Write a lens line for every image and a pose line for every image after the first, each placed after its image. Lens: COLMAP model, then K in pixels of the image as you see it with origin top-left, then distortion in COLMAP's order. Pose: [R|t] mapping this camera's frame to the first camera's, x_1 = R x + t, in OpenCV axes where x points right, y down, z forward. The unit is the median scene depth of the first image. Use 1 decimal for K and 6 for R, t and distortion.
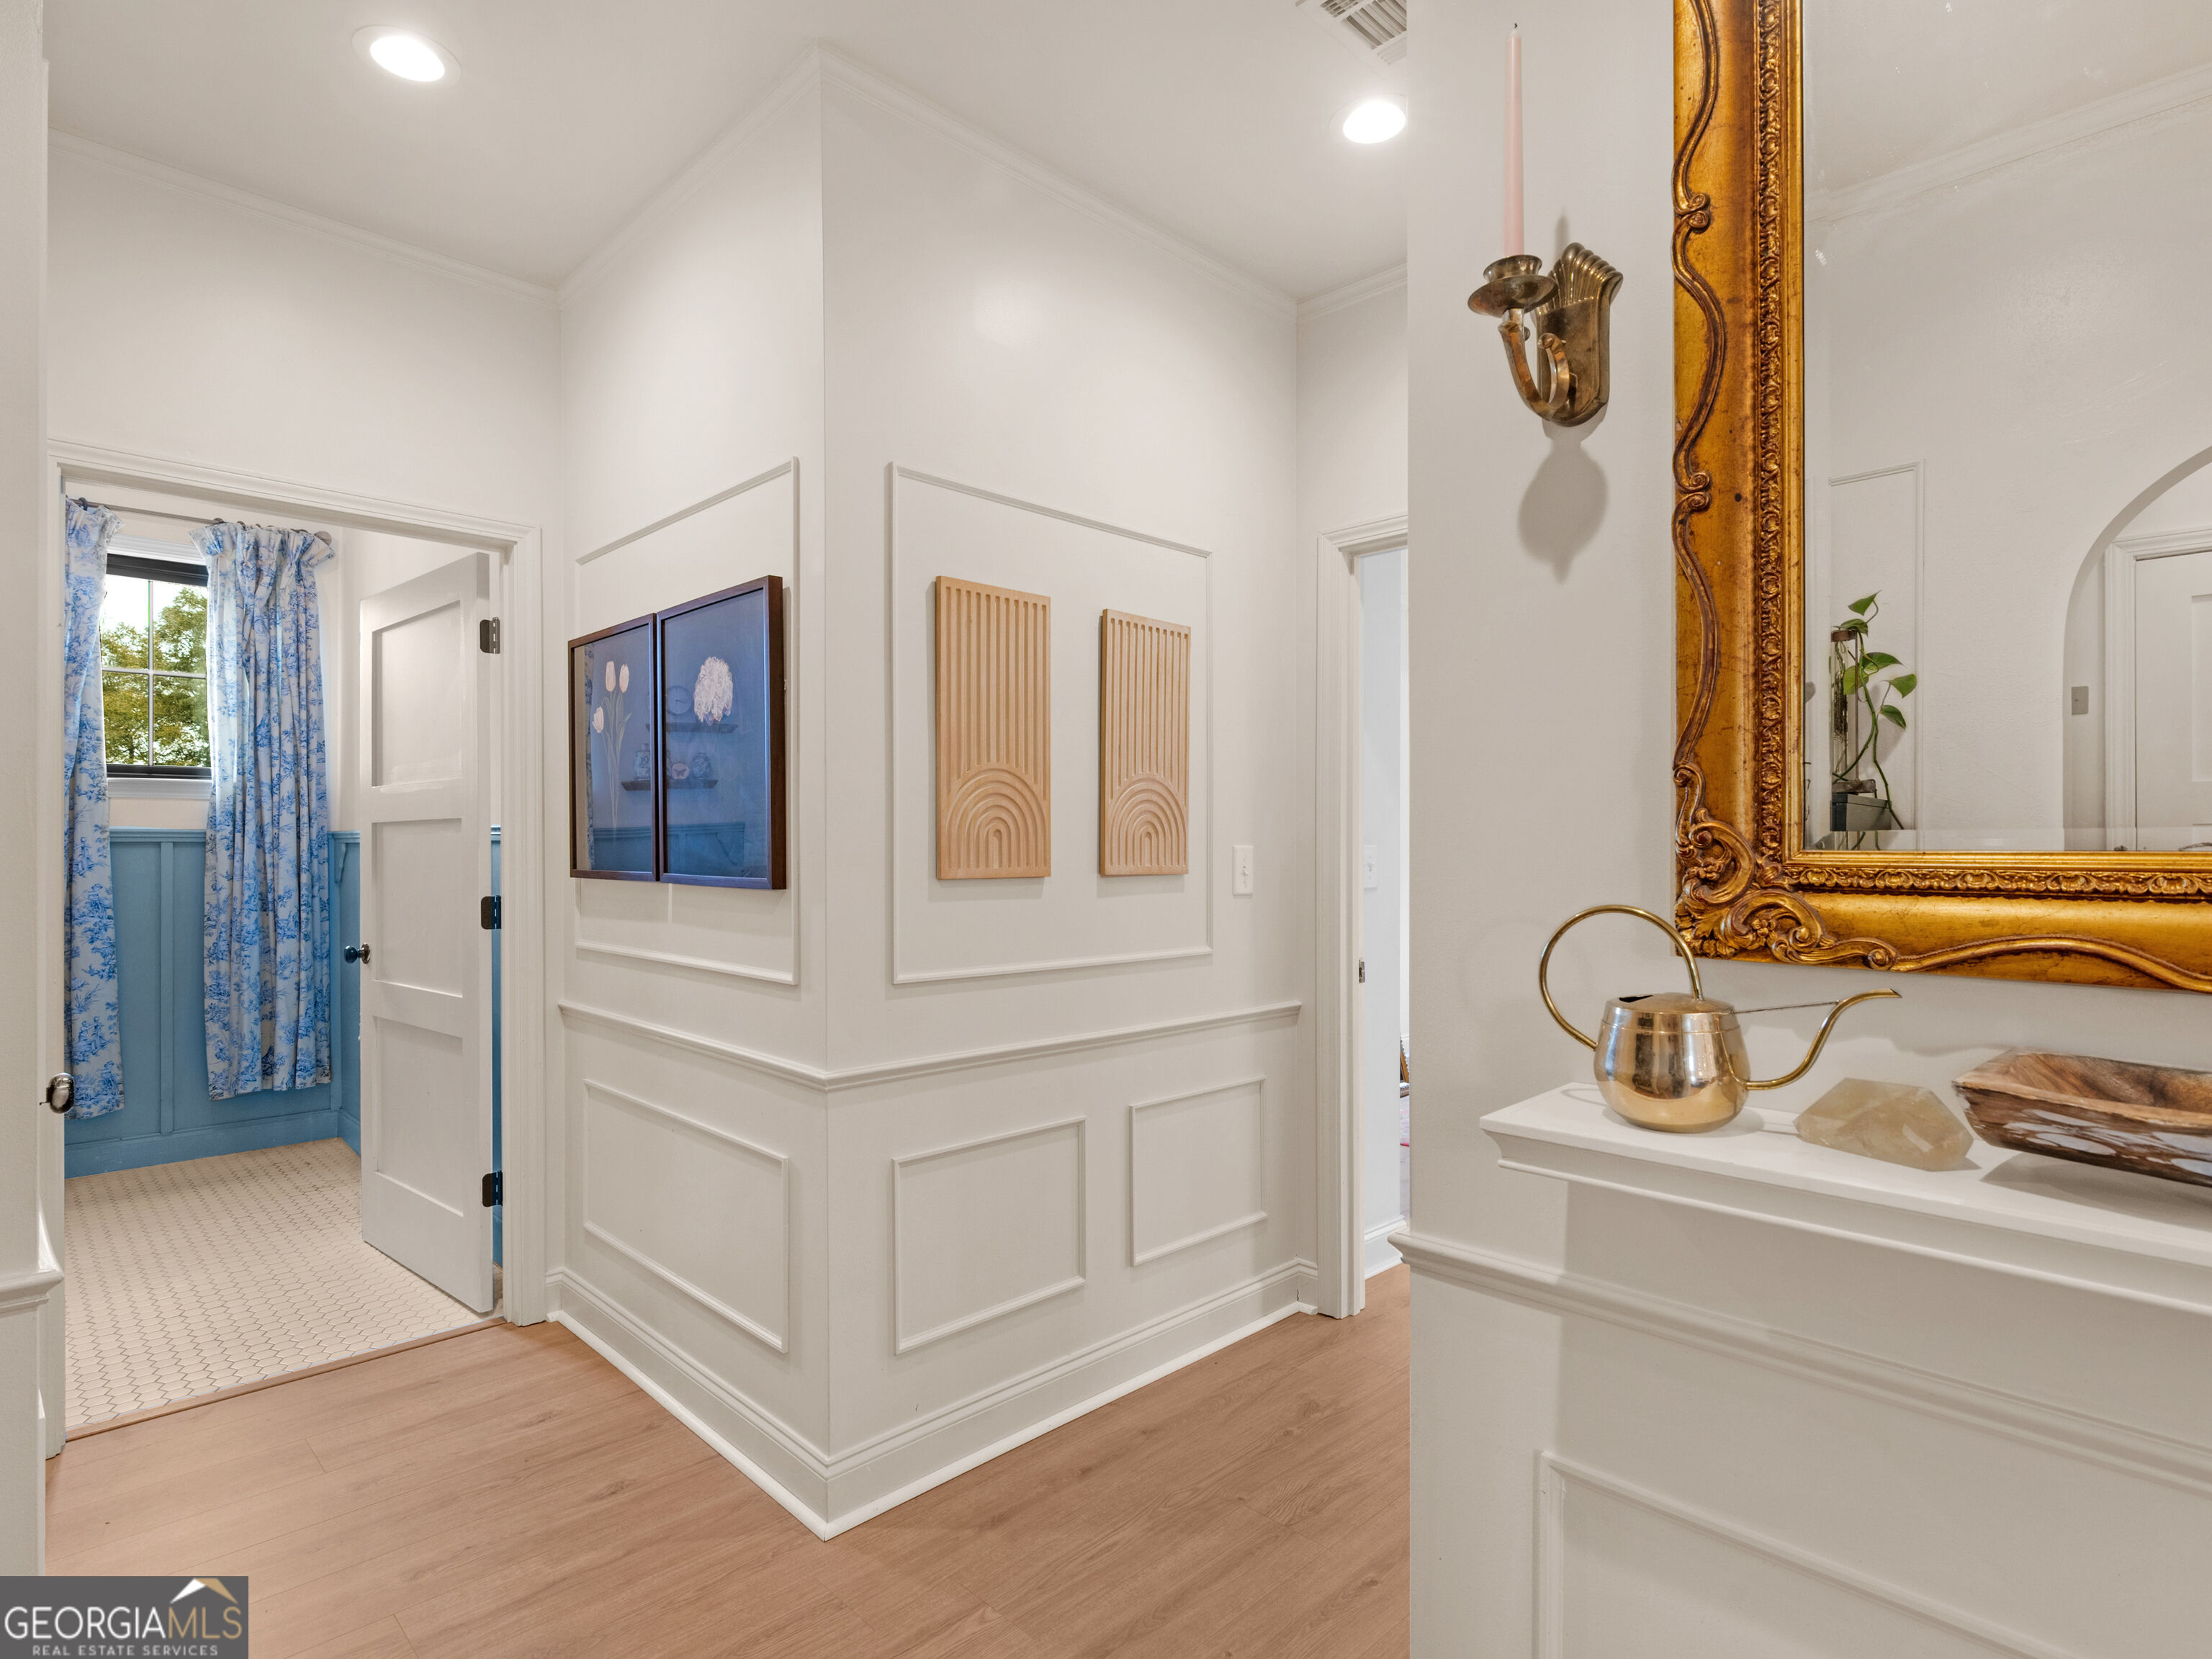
lens RADIAL K [[1183.7, 0, 1093.4], [0, 1183.7, 845.4], [0, 0, 1]] dist [0.003034, 0.000357]
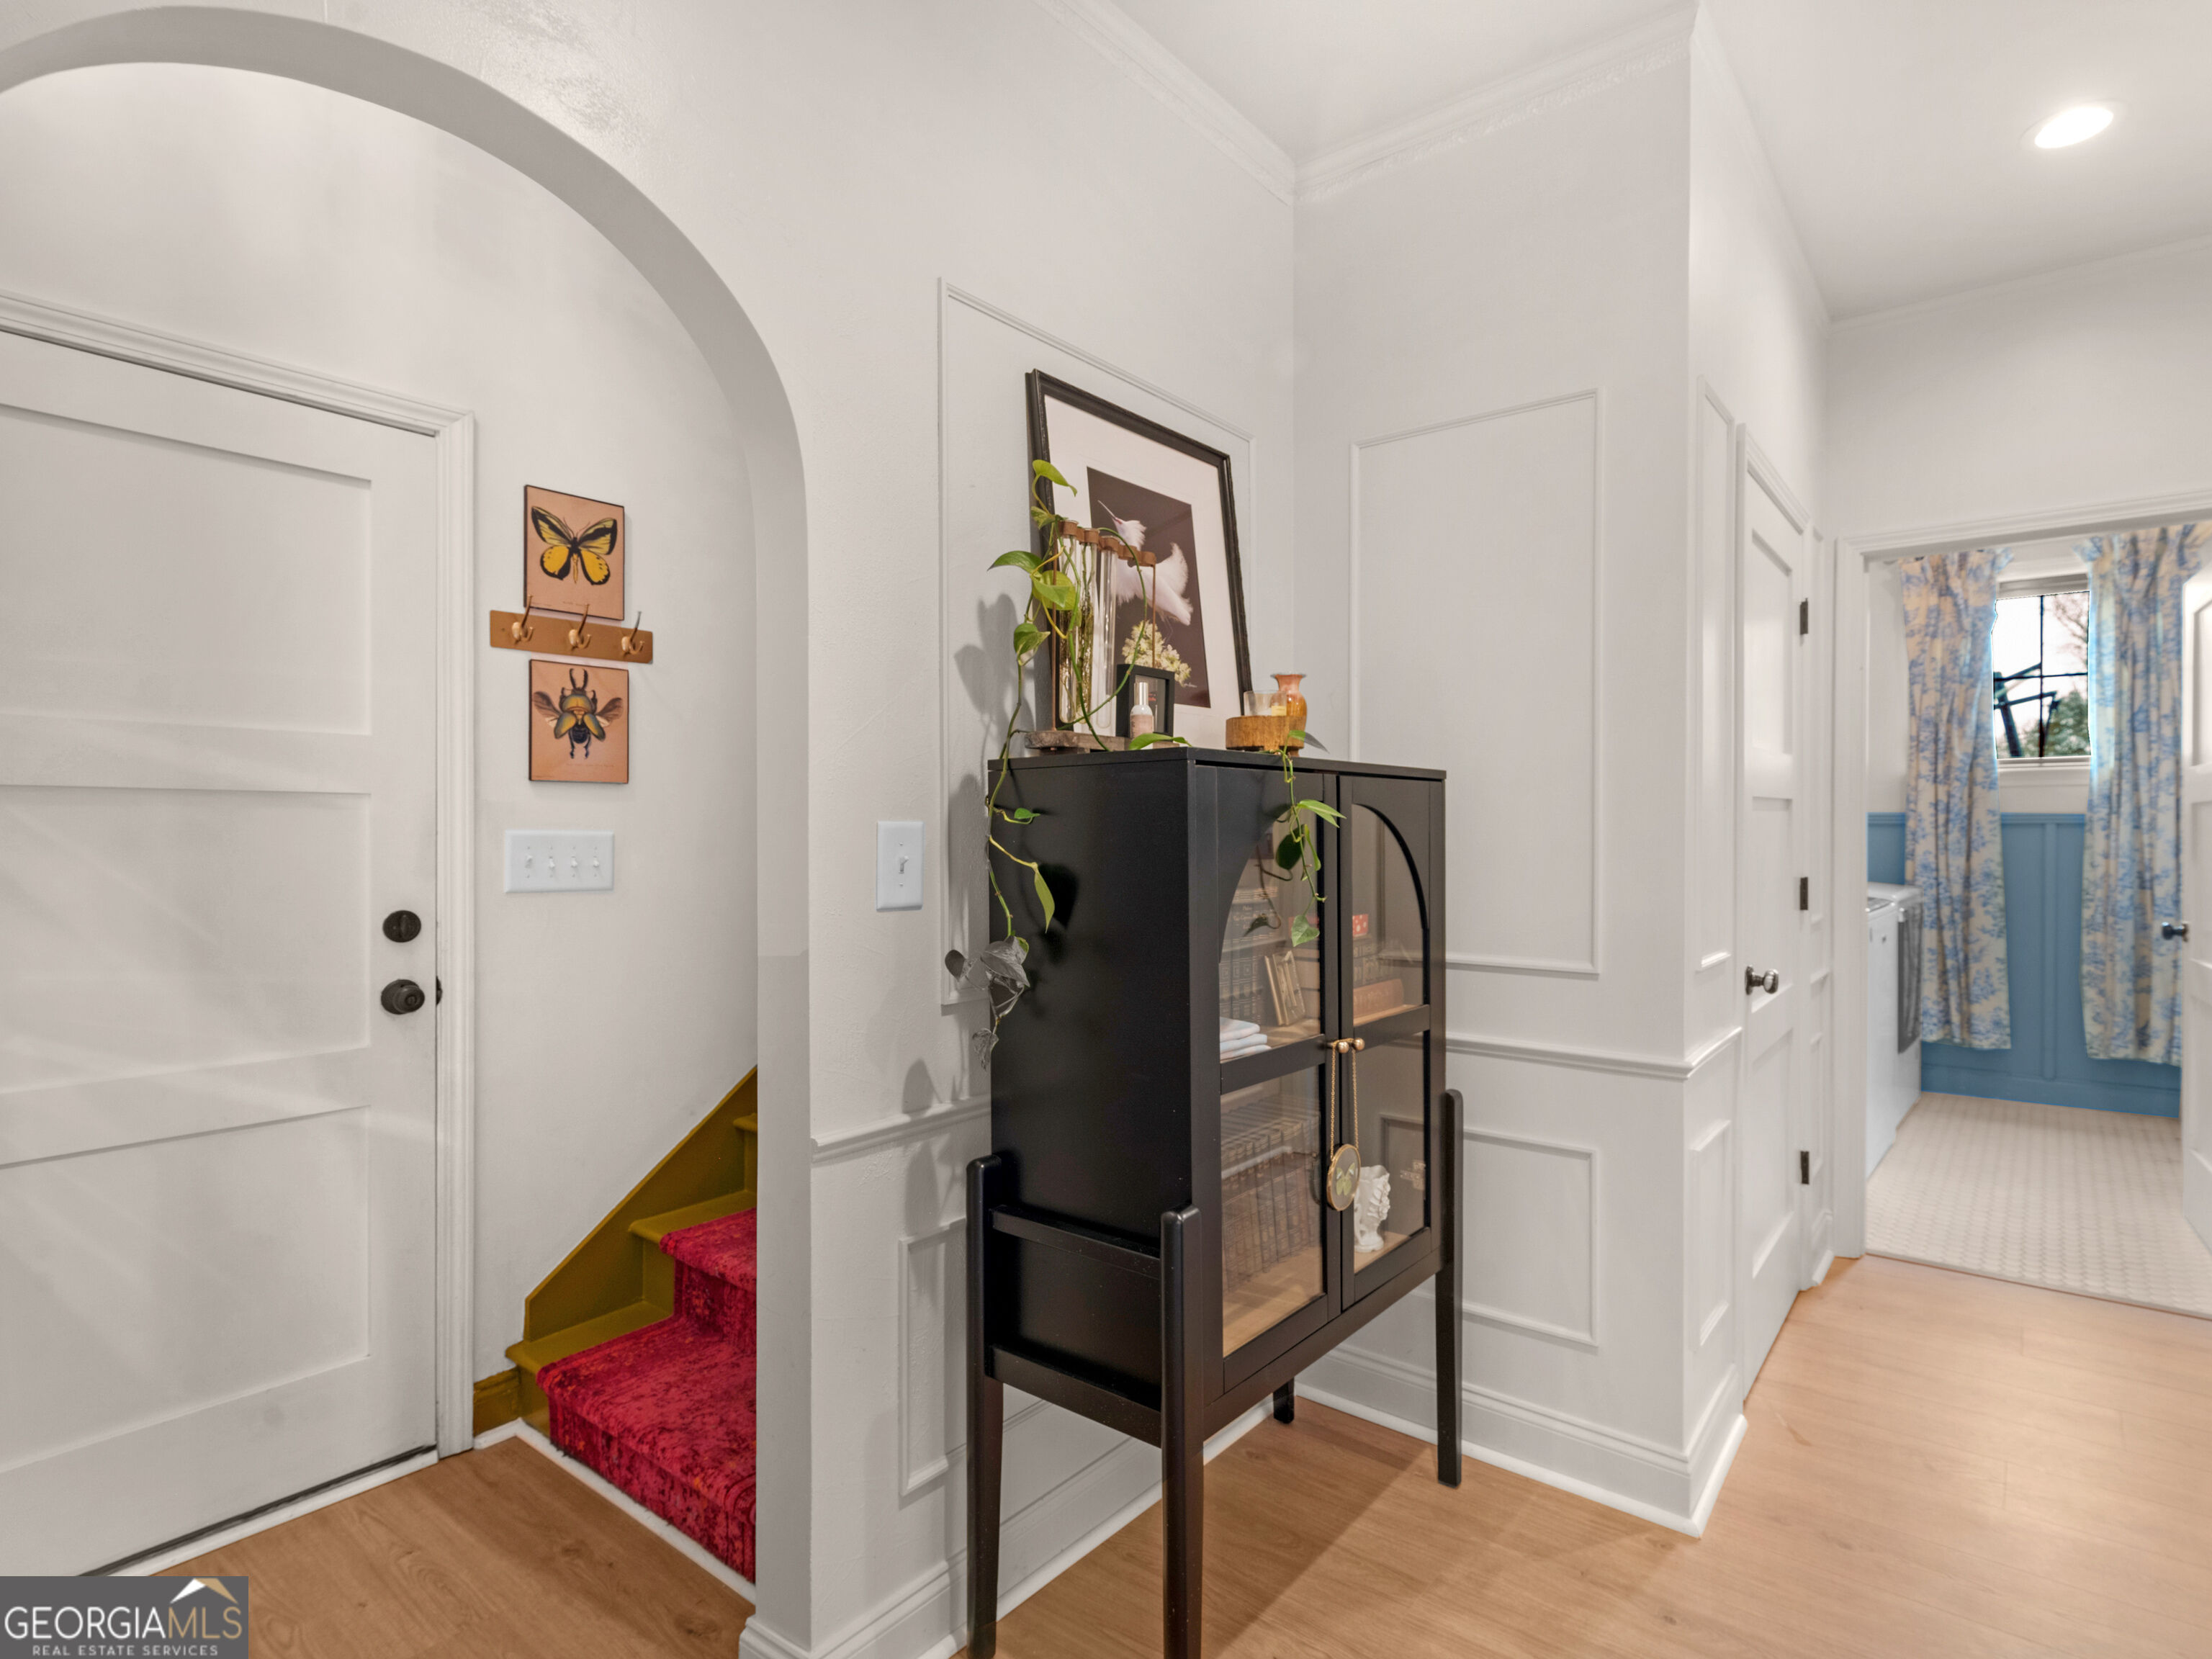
lens RADIAL K [[1183.7, 0, 1093.4], [0, 1183.7, 845.4], [0, 0, 1]] dist [0.003034, 0.000357]
pose [[0.089301, 0.013366, -0.995915, 0.267179], [0.000822, 0.999909, 0.013493, 0.002162], [0.996004, -0.002024, 0.089282, -0.016780]]
